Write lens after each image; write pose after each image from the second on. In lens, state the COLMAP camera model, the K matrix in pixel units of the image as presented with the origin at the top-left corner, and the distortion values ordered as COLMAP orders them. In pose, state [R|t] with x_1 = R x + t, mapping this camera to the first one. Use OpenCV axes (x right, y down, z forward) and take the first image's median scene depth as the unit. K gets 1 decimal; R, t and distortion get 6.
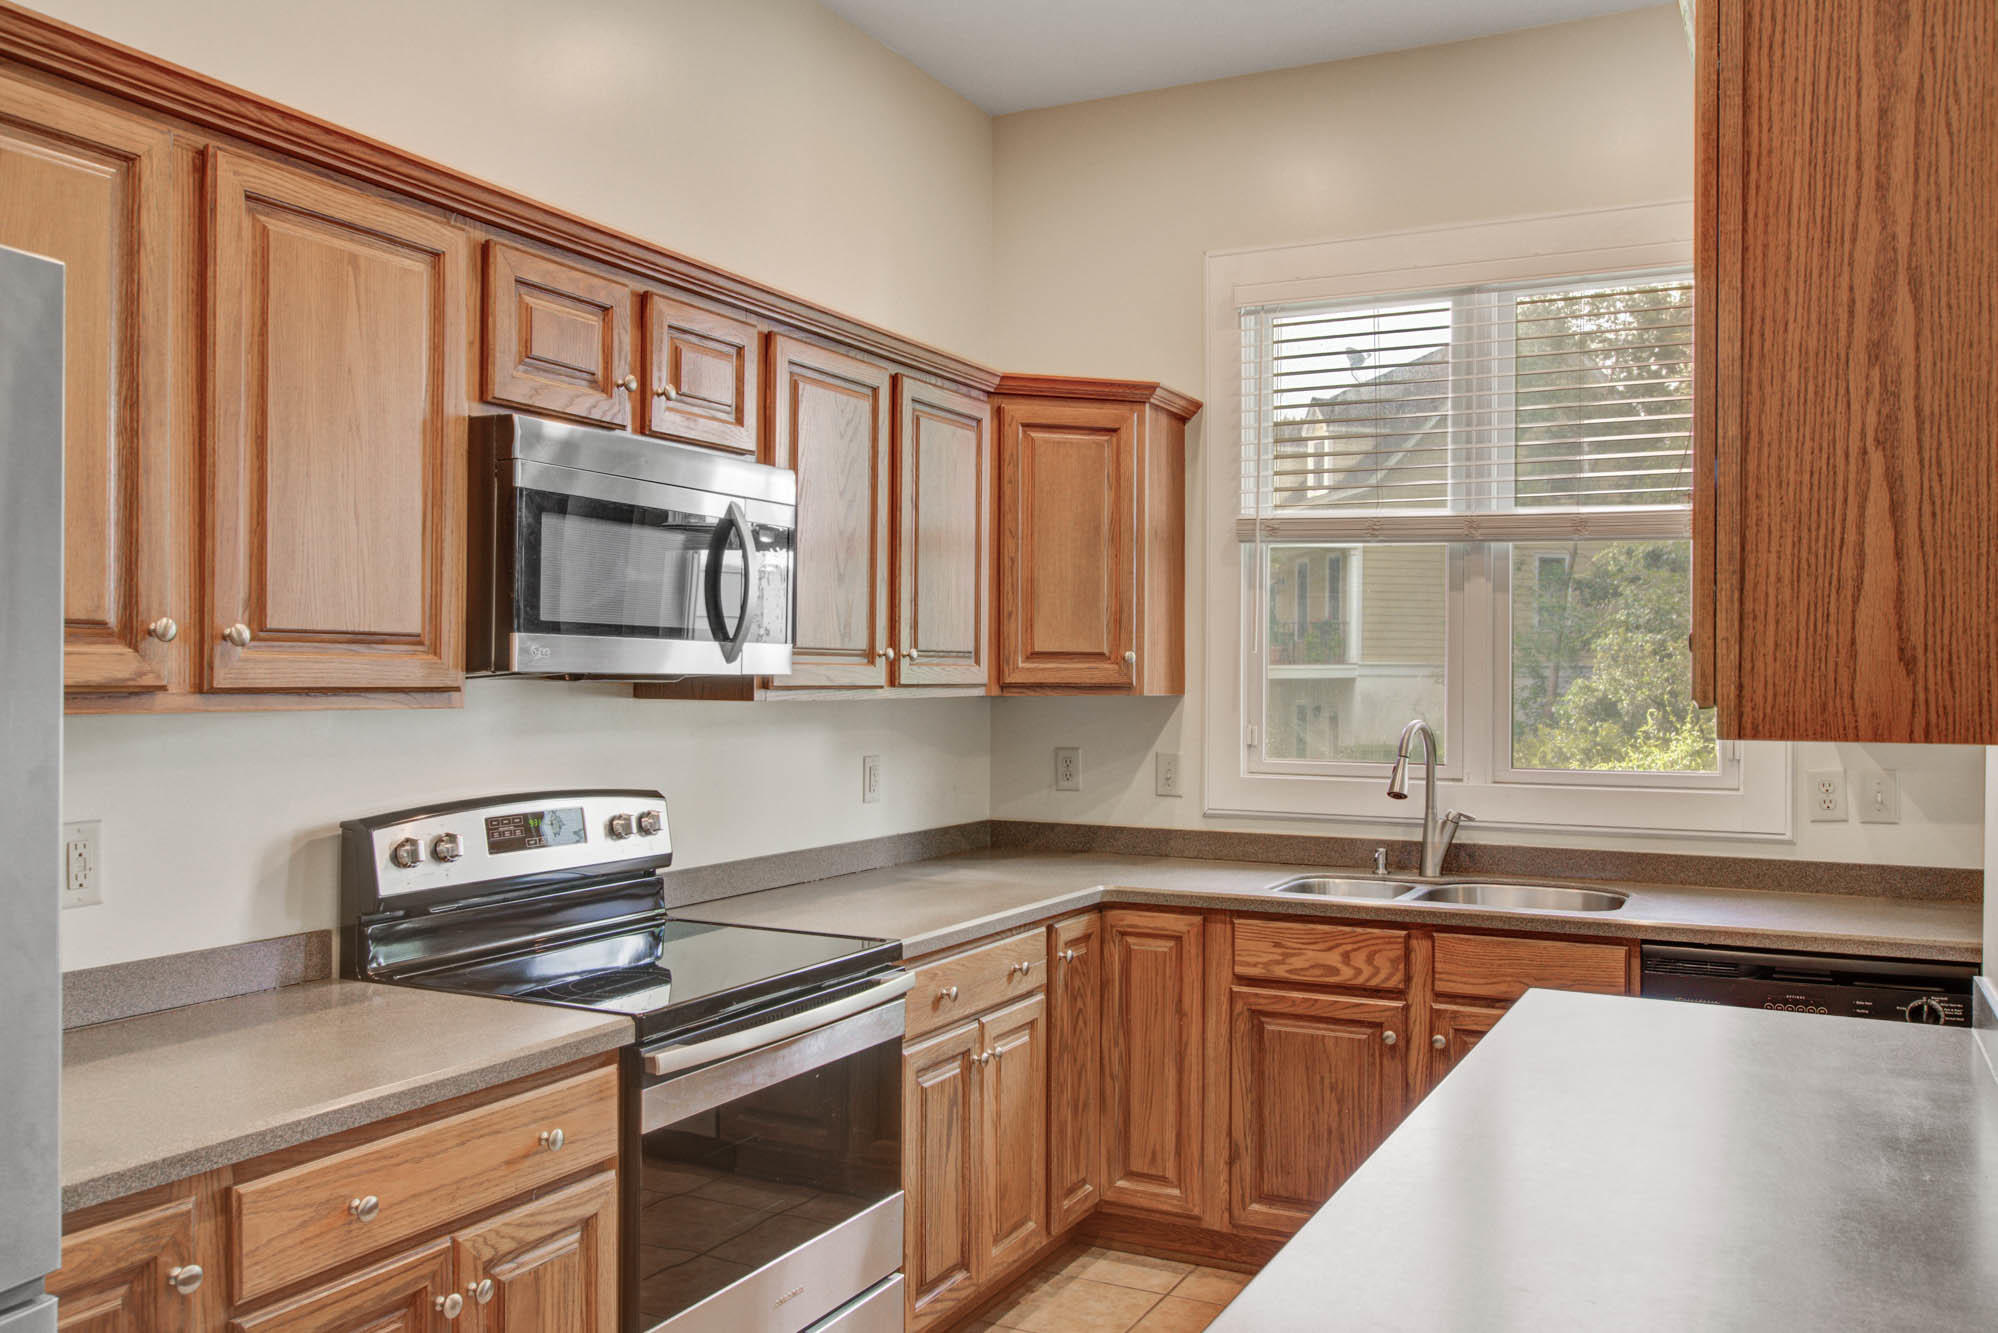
lens RADIAL K [[1622.0, 0, 995.3], [0, 1622.0, 662.9], [0, 0, 1]] dist [0.017954, -0.000536]
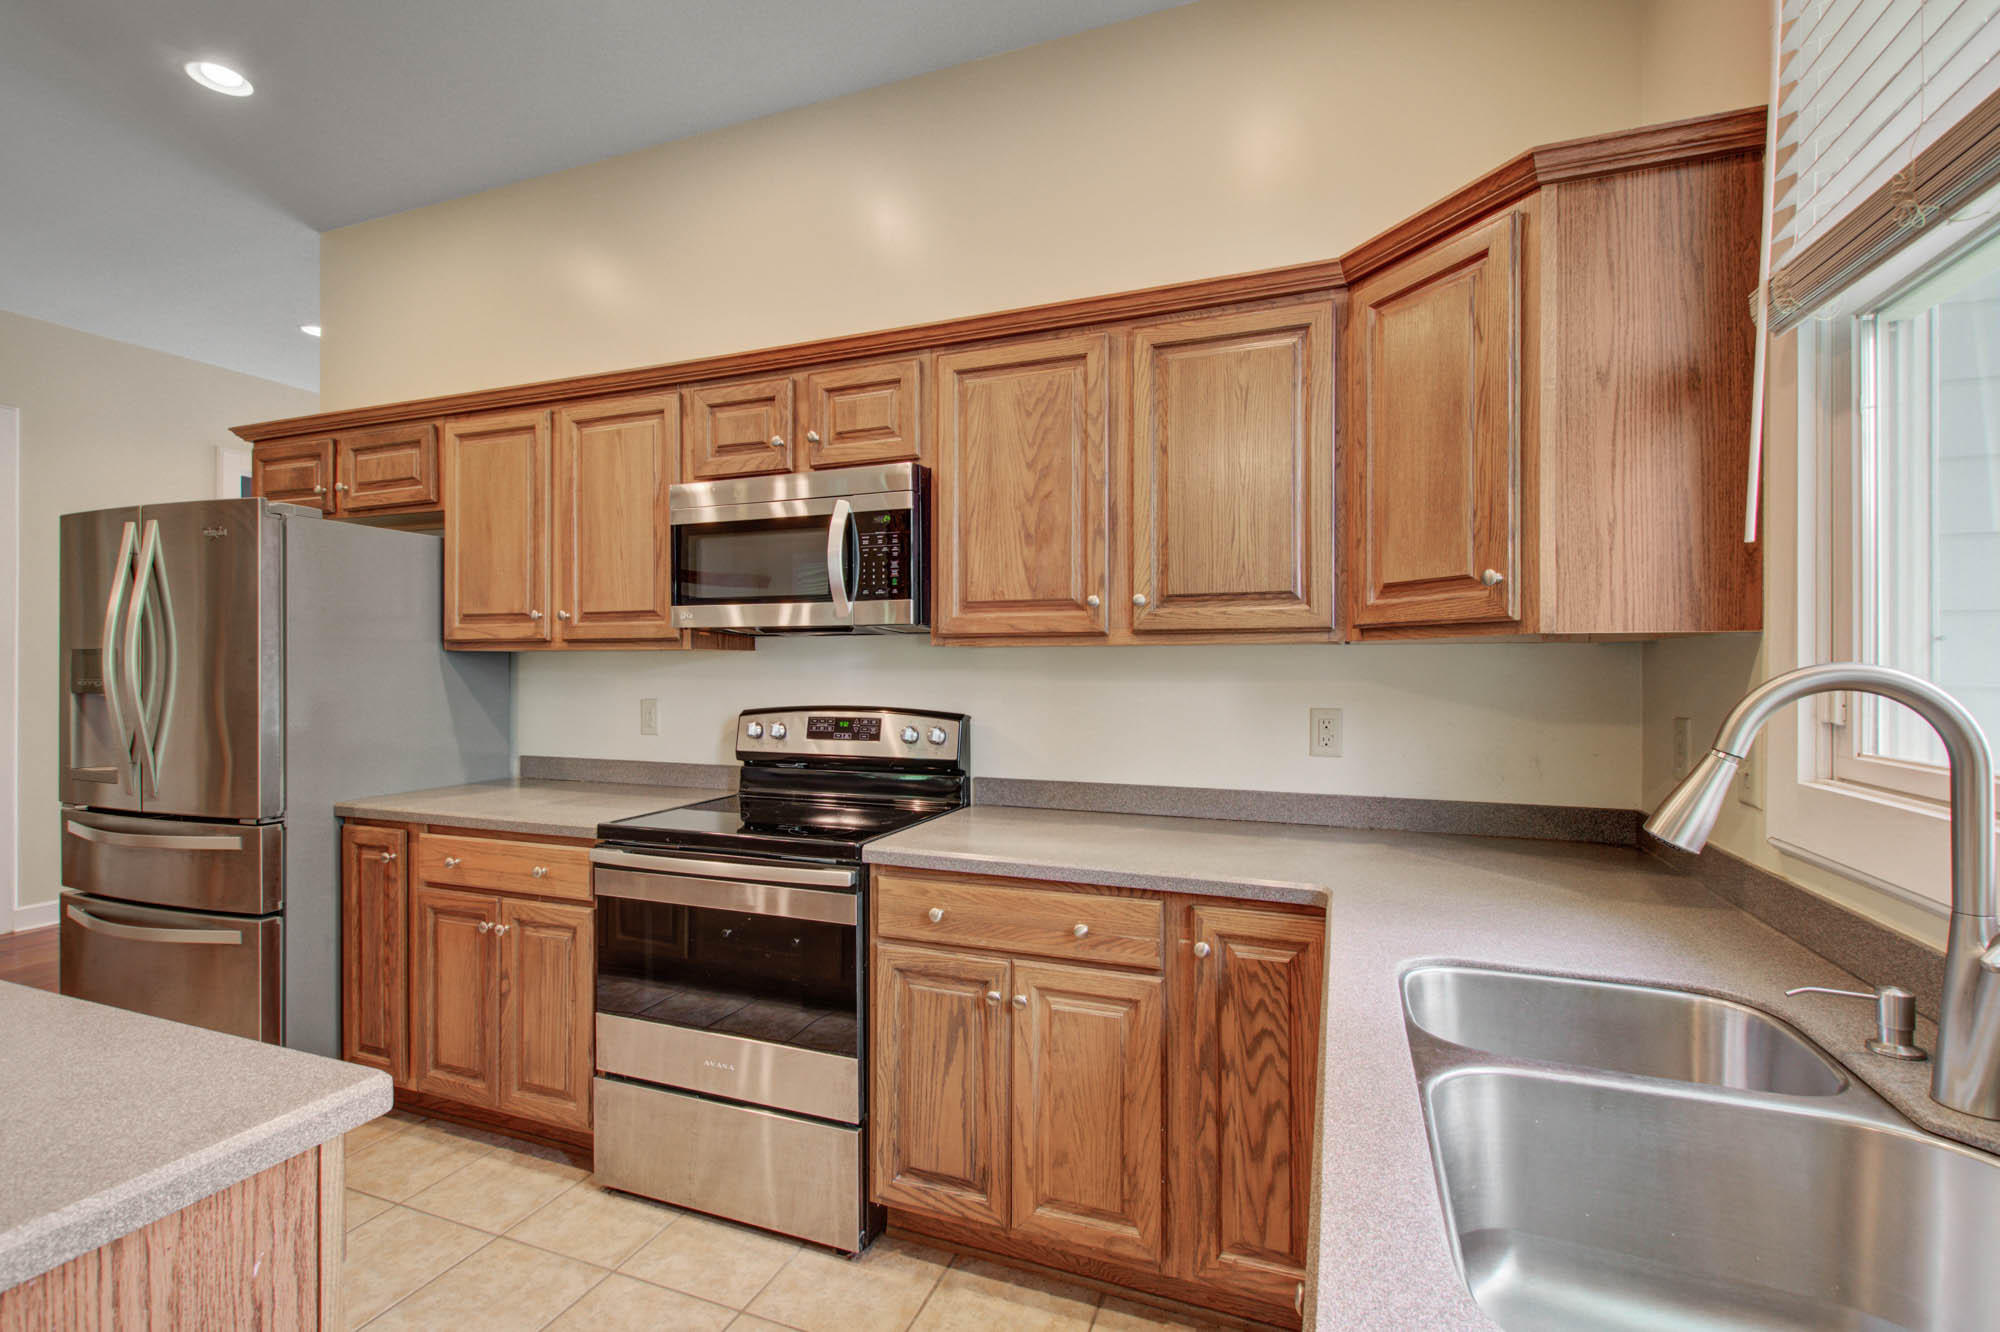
lens RADIAL K [[888.7, 0, 996.4], [0, 888.7, 665.4], [0, 0, 1]] dist [0.009316, -0.000111]
pose [[0.103396, -0.005653, -0.994624, 0.639738], [0.009929, 0.999940, -0.004651, 0.048144], [0.994591, -0.009394, 0.103446, 1.113618]]
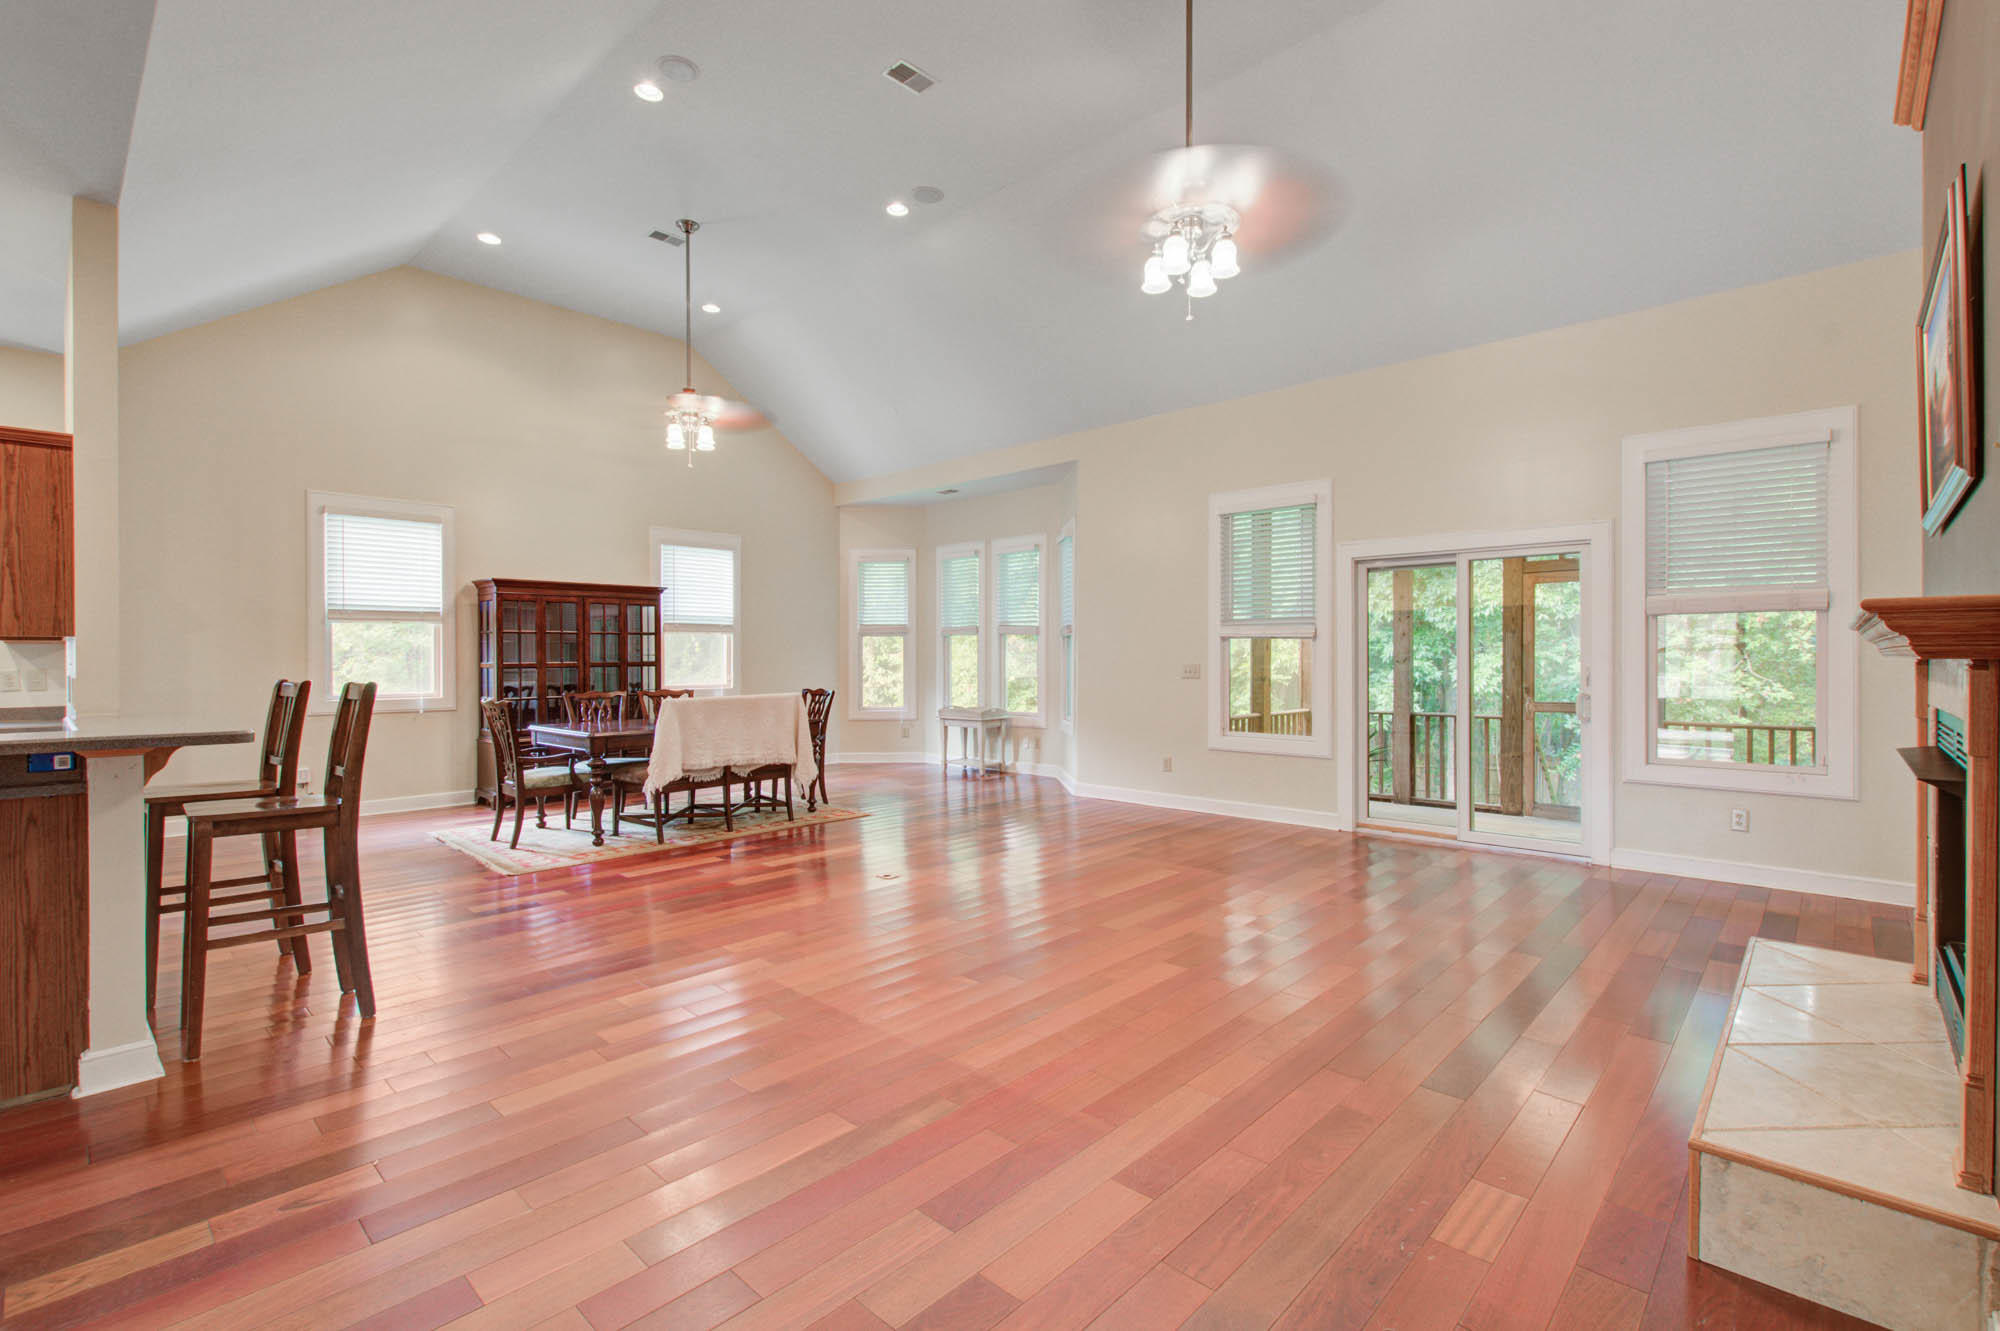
lens RADIAL K [[888.7, 0, 996.1], [0, 888.7, 660.7], [0, 0, 1]] dist [0.009316, -0.000111]
pose [[0.279578, -0.010255, 0.960068, -0.505169], [-0.002946, 0.999929, 0.011539, 0.039989], [-0.960118, -0.006055, 0.279528, -1.088014]]
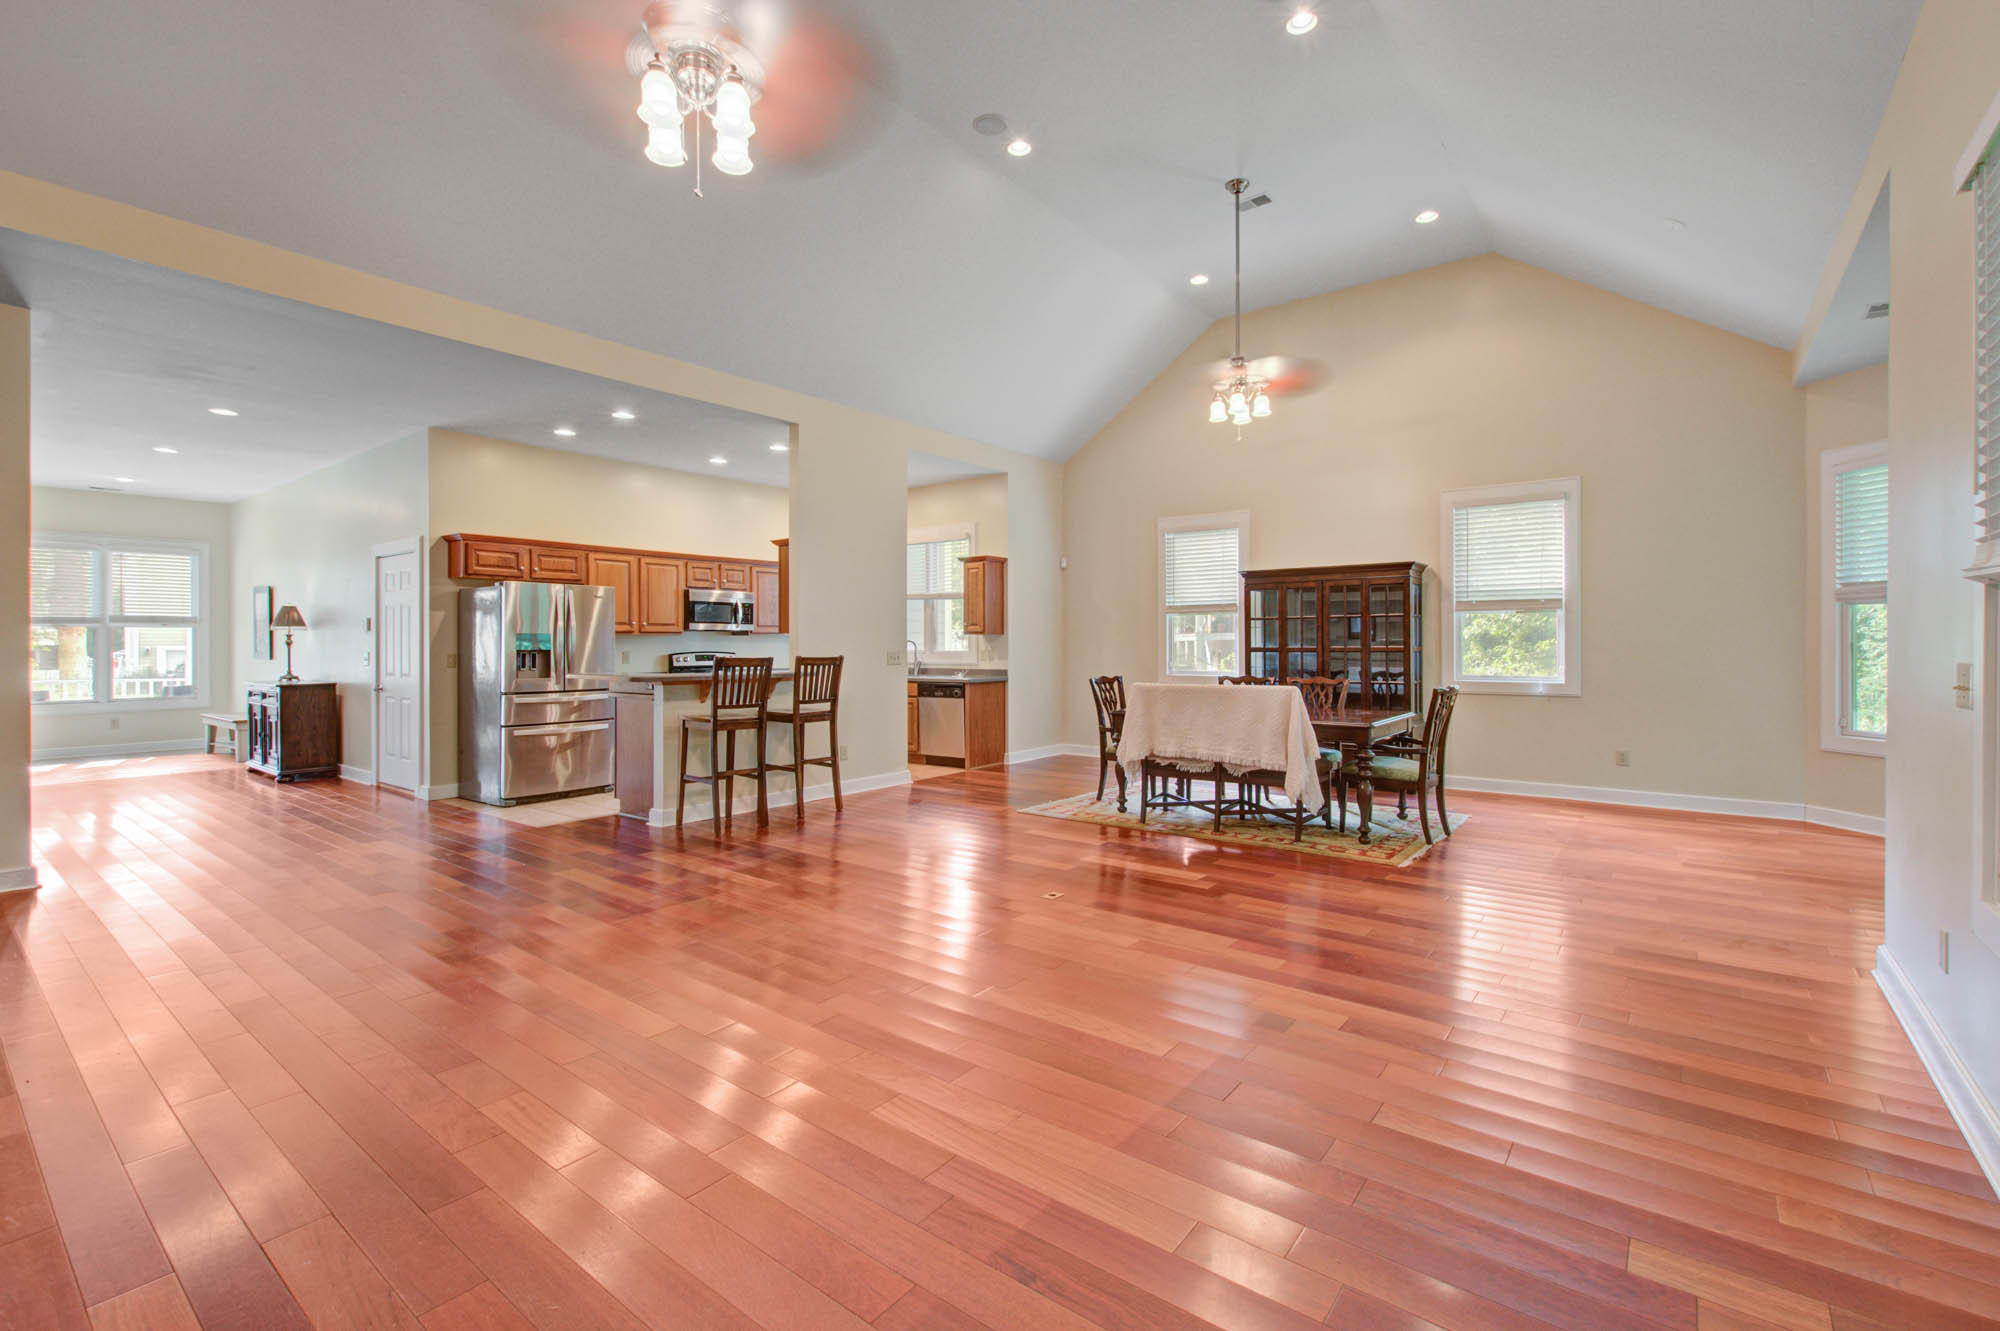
lens RADIAL K [[888.7, 0, 1004.5], [0, 888.7, 640.5], [0, 0, 1]] dist [0.009316, -0.000111]
pose [[0.982549, -0.008107, -0.185828, 1.391239], [0.008926, 0.999954, 0.003574, 0.041147], [0.185791, -0.005171, 0.982576, -1.960826]]
